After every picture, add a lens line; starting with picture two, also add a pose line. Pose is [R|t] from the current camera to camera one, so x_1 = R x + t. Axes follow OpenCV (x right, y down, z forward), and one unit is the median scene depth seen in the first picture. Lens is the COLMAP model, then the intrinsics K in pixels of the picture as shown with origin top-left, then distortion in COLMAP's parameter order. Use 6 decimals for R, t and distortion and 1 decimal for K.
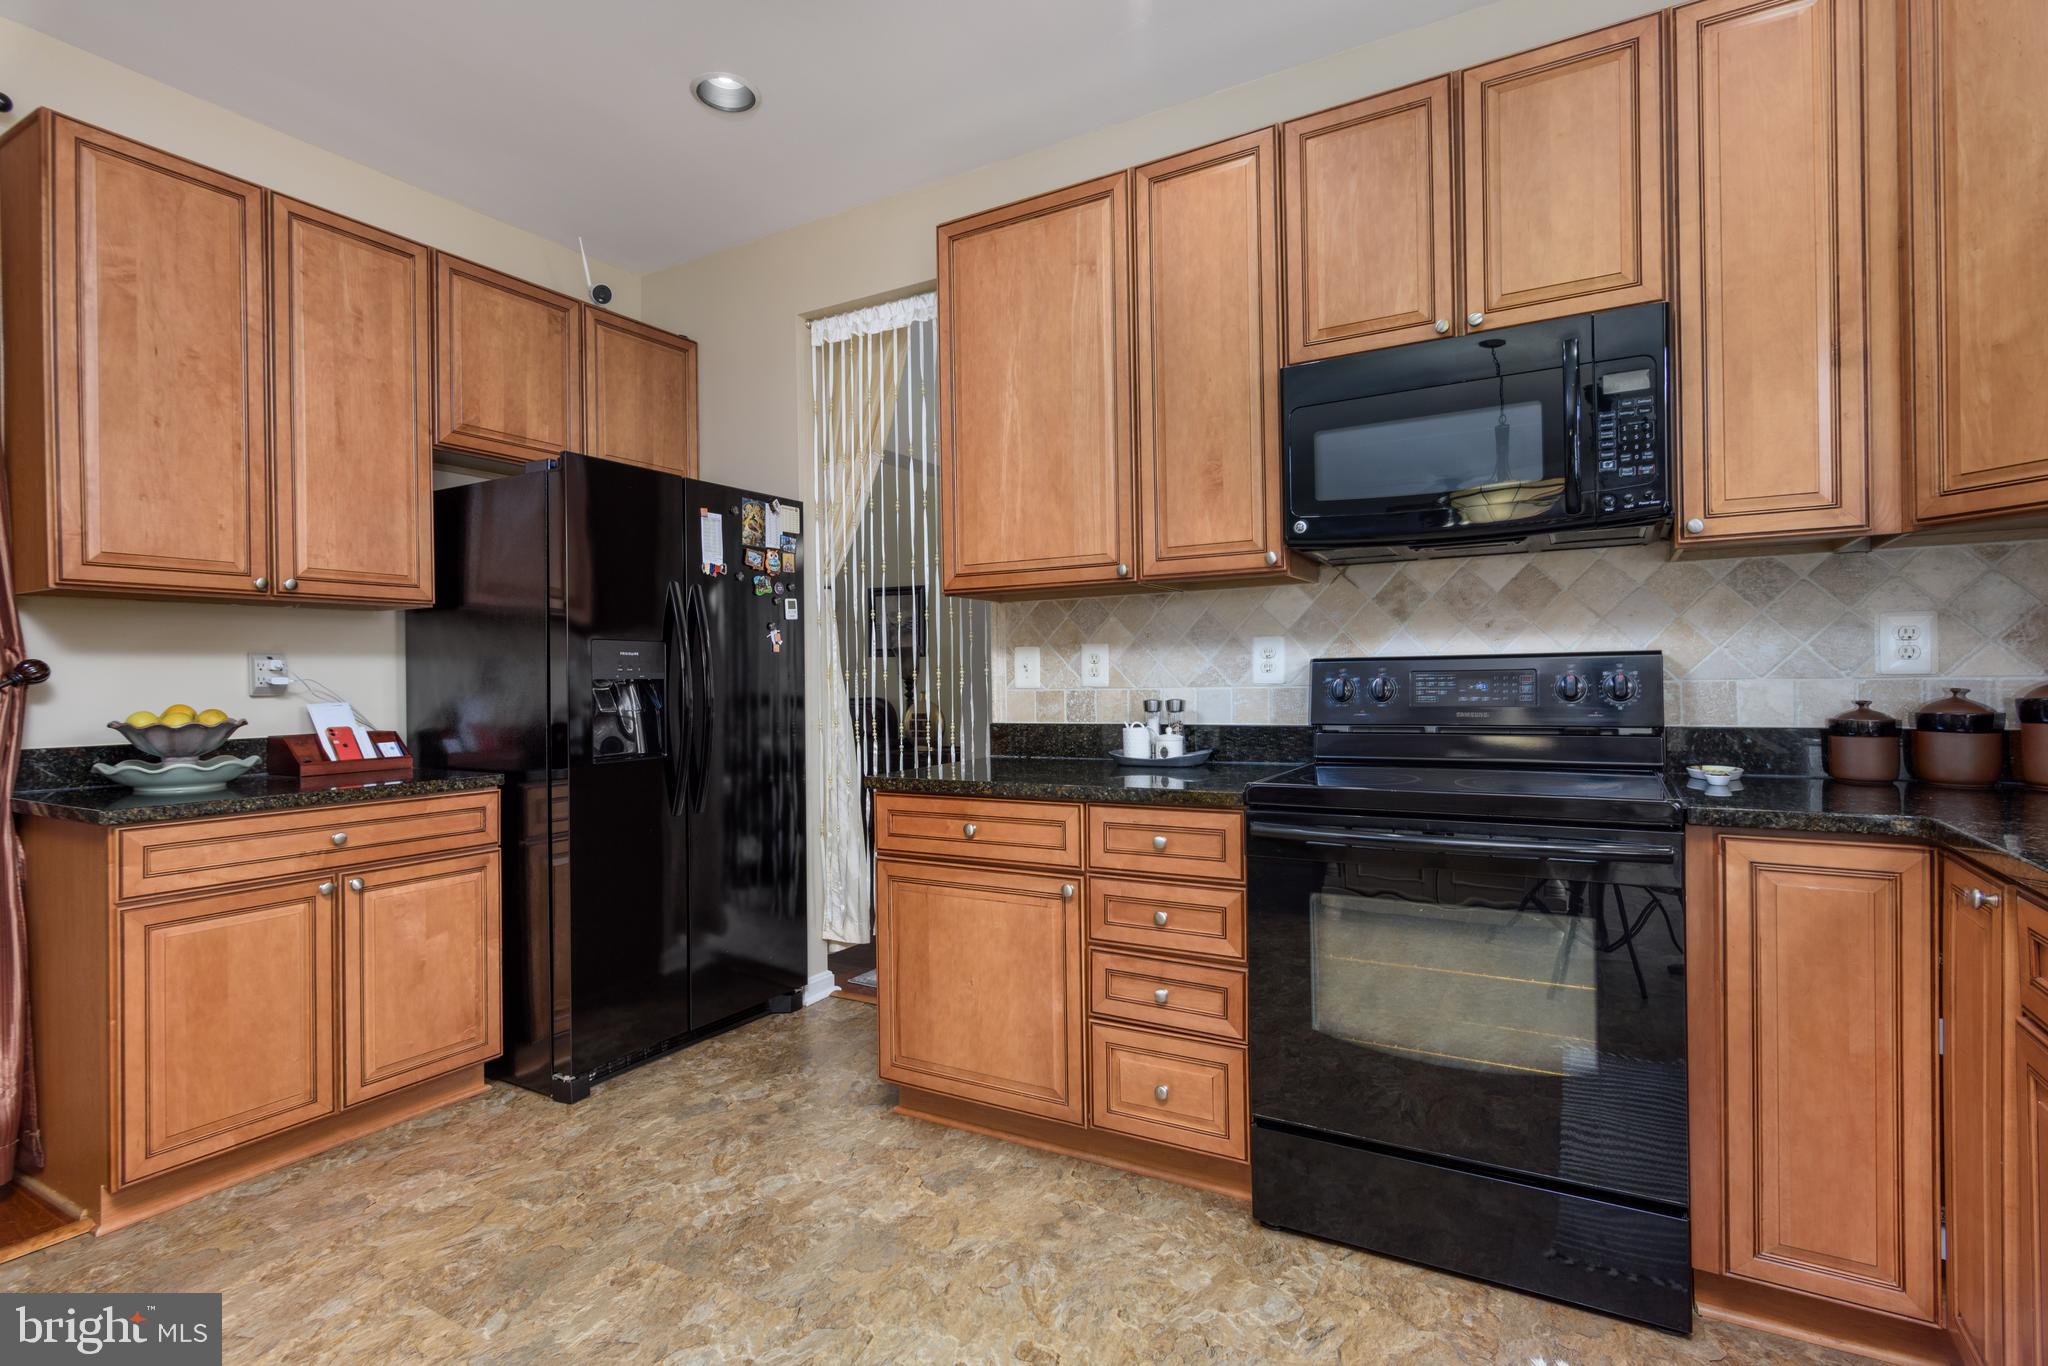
lens RADIAL K [[999.4, 0, 1011.5], [0, 999.4, 680.6], [0, 0, 1]] dist [0.003628, -0.000235]
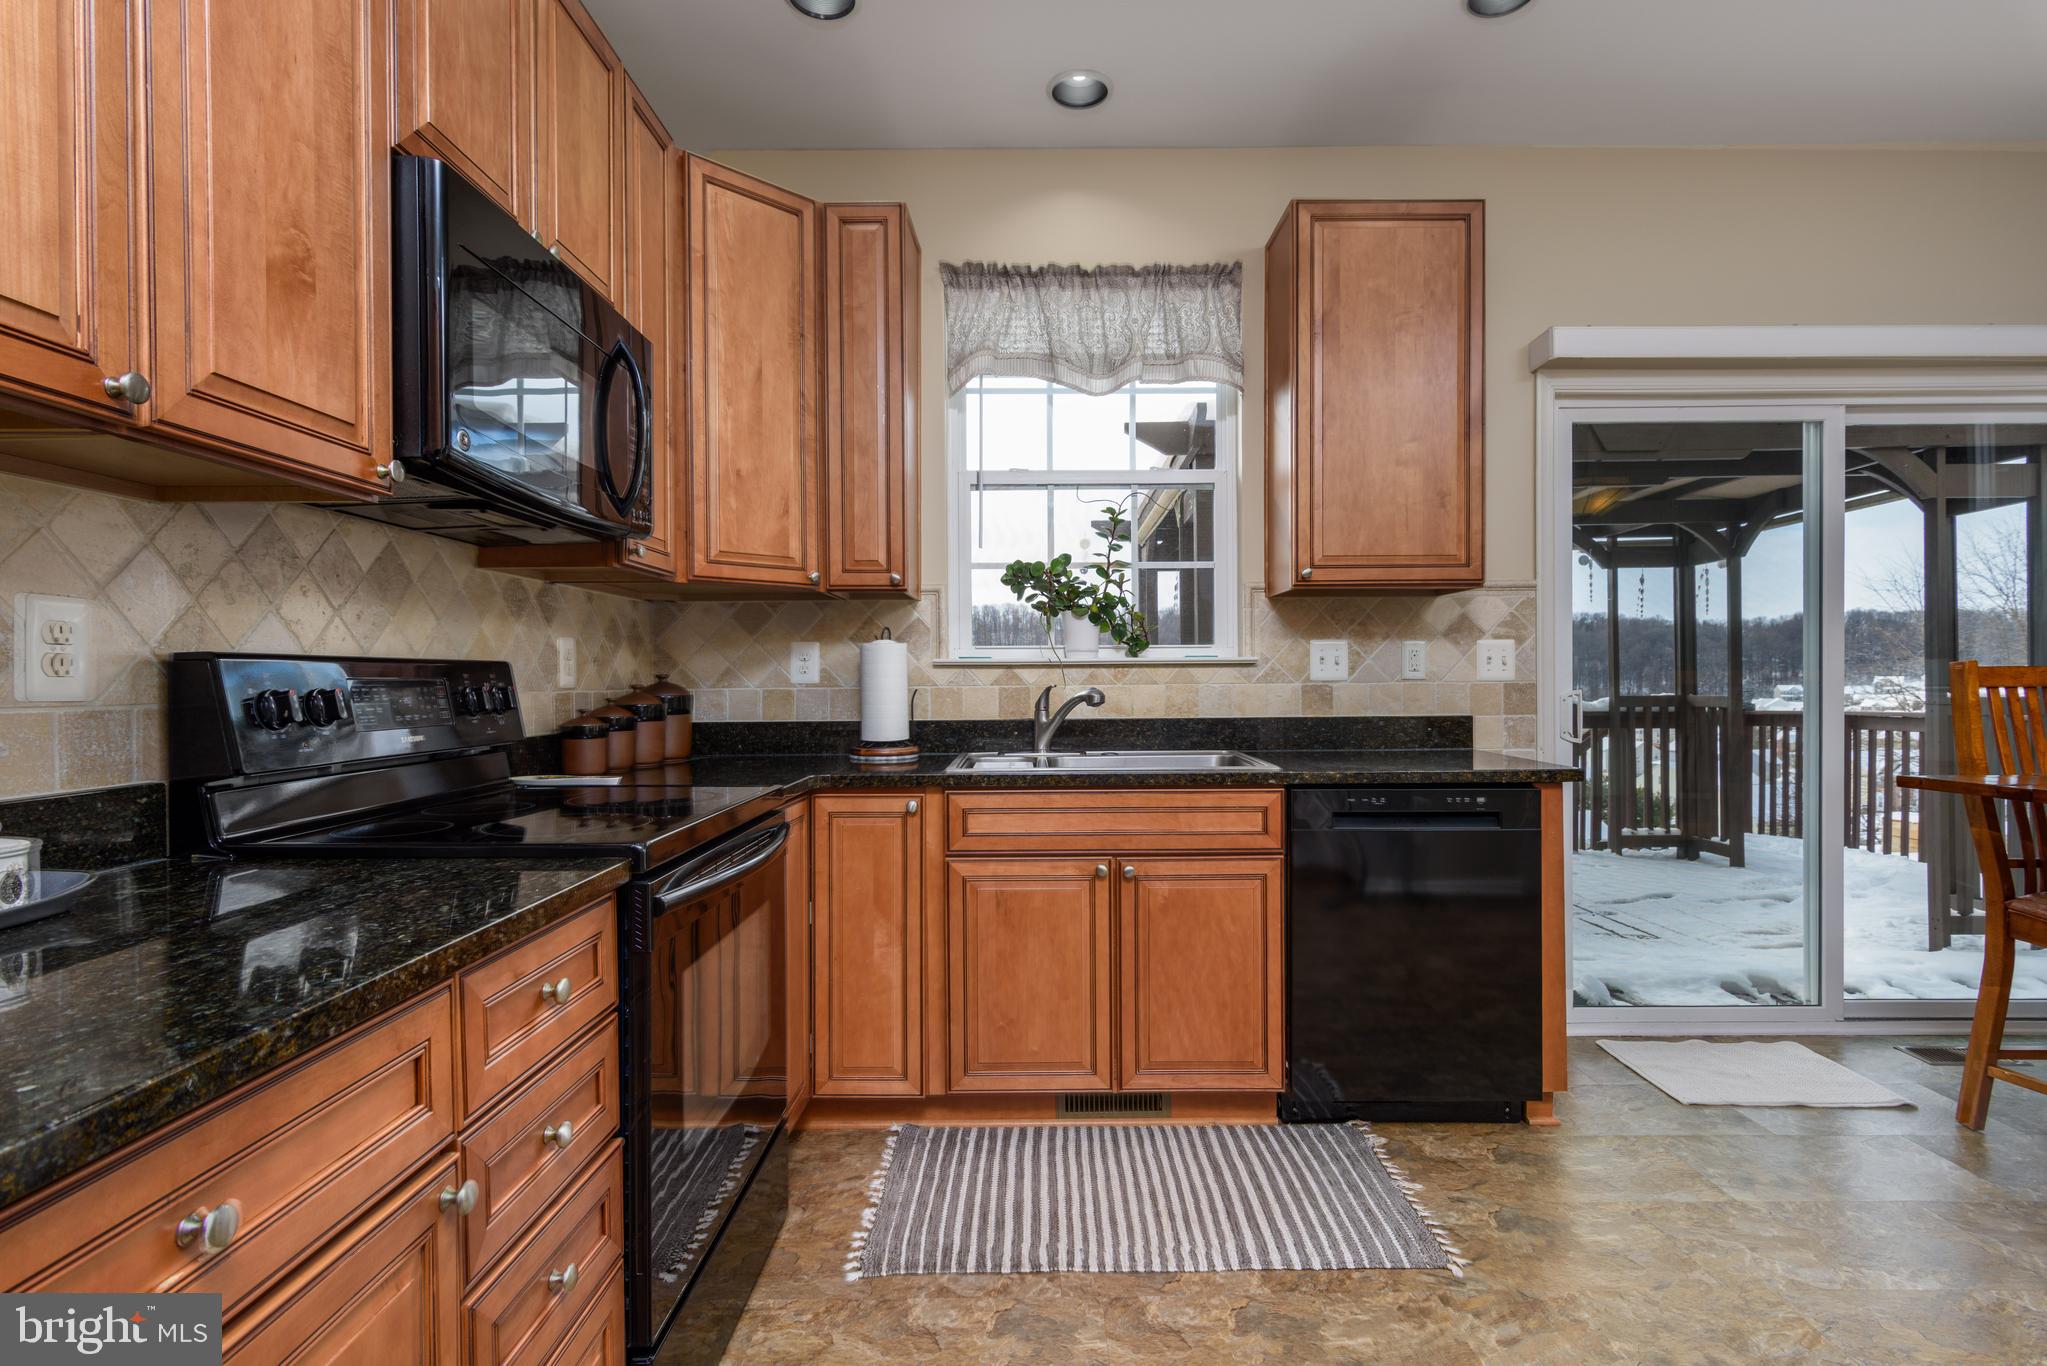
lens RADIAL K [[998.9, 0, 1011.0], [0, 998.9, 680.6], [0, 0, 1]] dist [0.003628, -0.000235]
pose [[-0.516276, 0.019385, 0.856203, -0.366064], [0.015406, 0.999792, -0.013347, 0.007122], [-0.856283, 0.006300, -0.516468, 0.929393]]
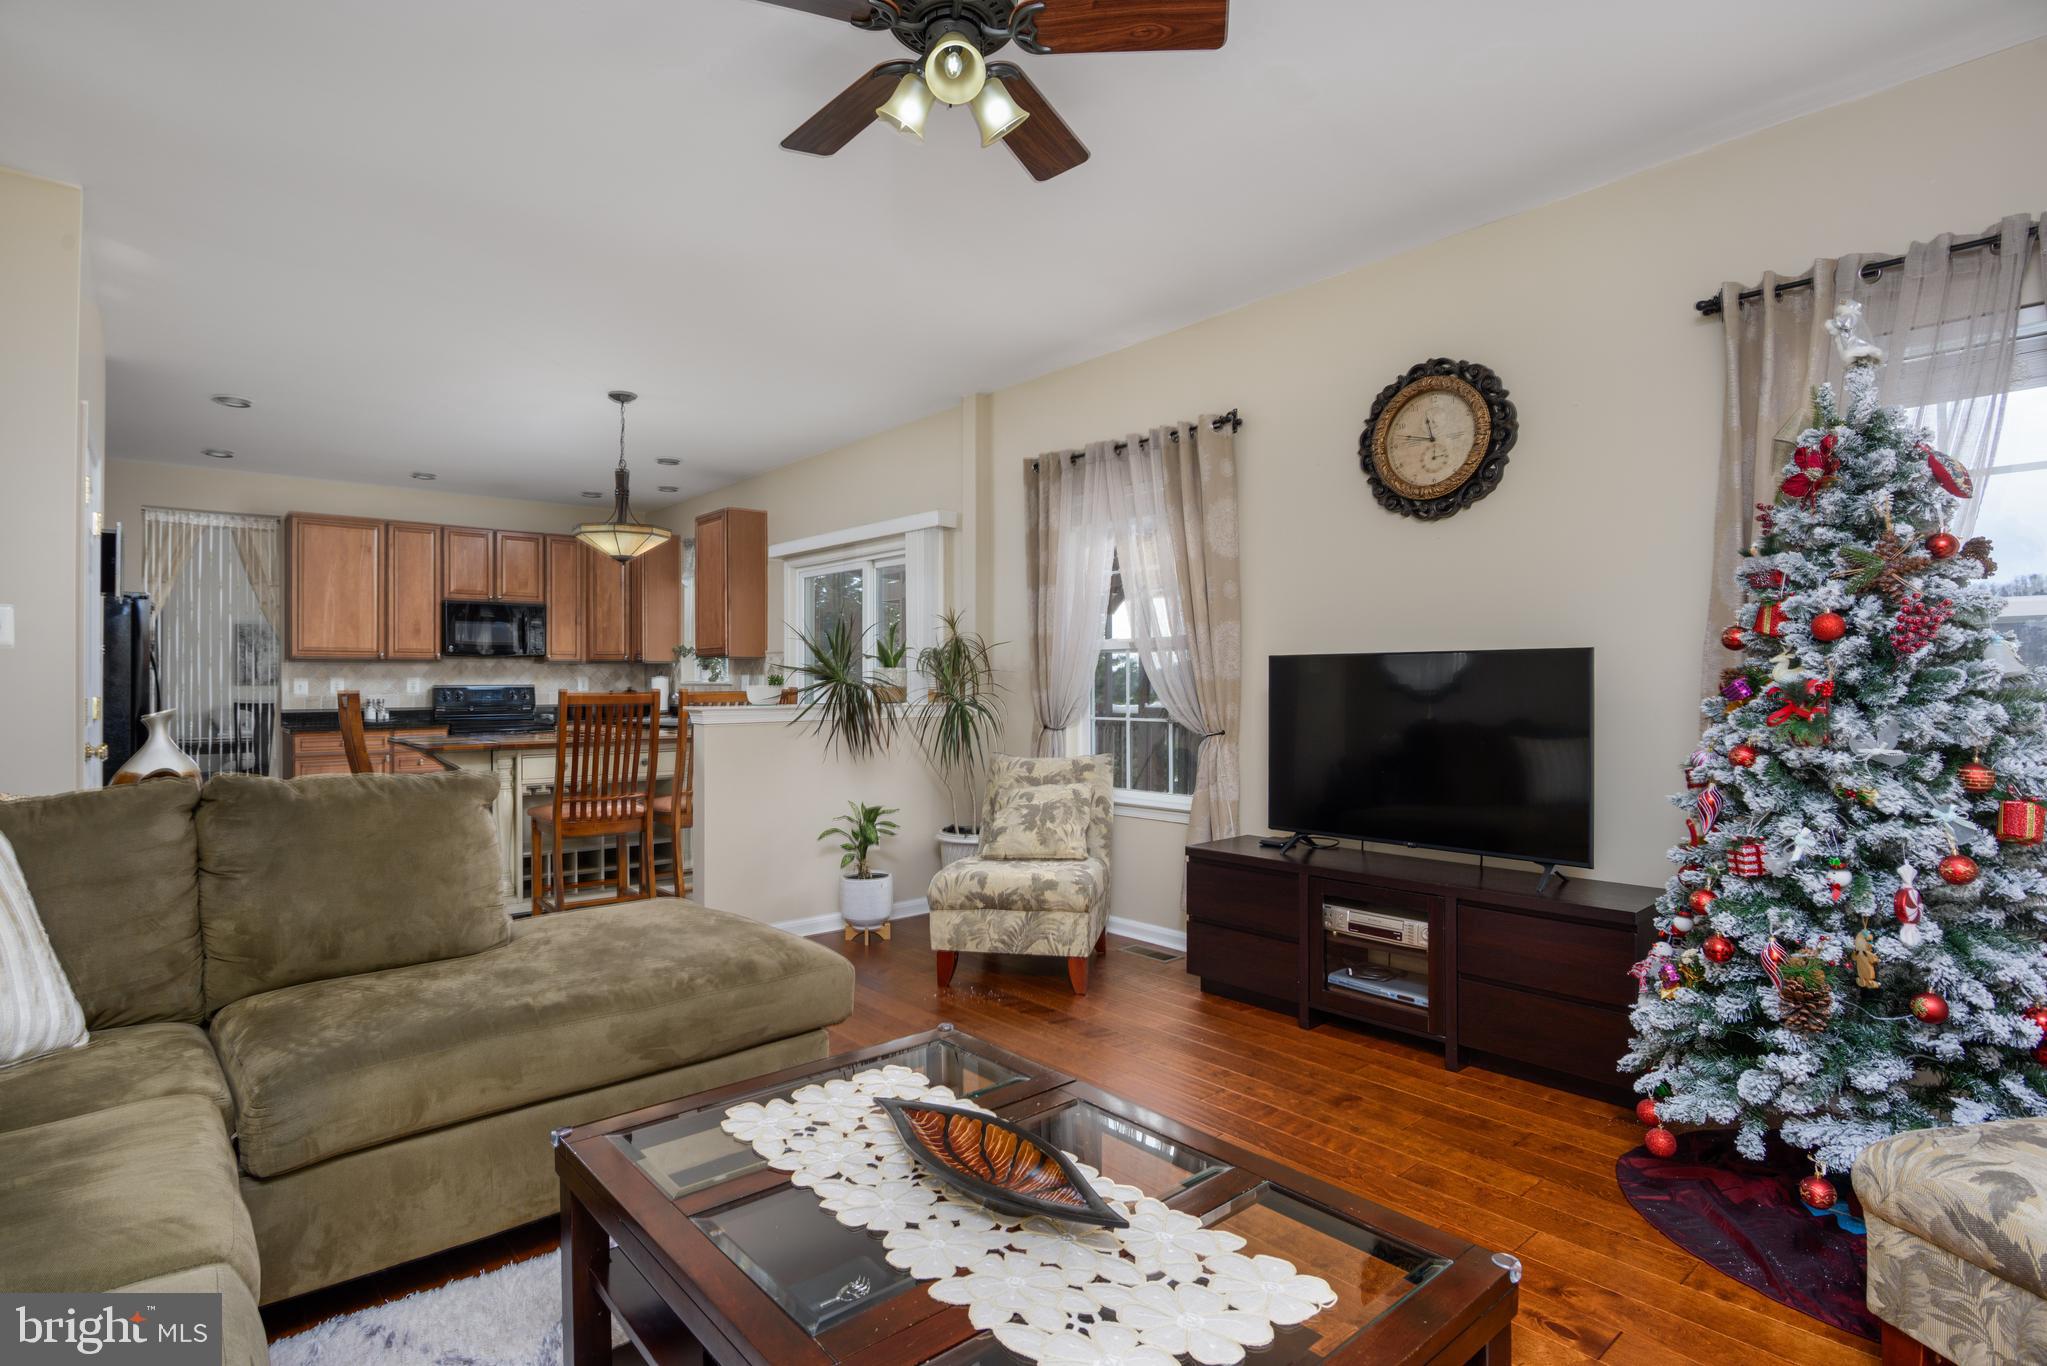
lens RADIAL K [[998.9, 0, 1011.0], [0, 998.9, 680.6], [0, 0, 1]] dist [0.003628, -0.000235]
pose [[0.322401, 0.015178, 0.946481, -2.119965], [-0.000898, 0.999876, -0.015729, 0.010620], [-0.946603, 0.004221, 0.322375, -1.748525]]
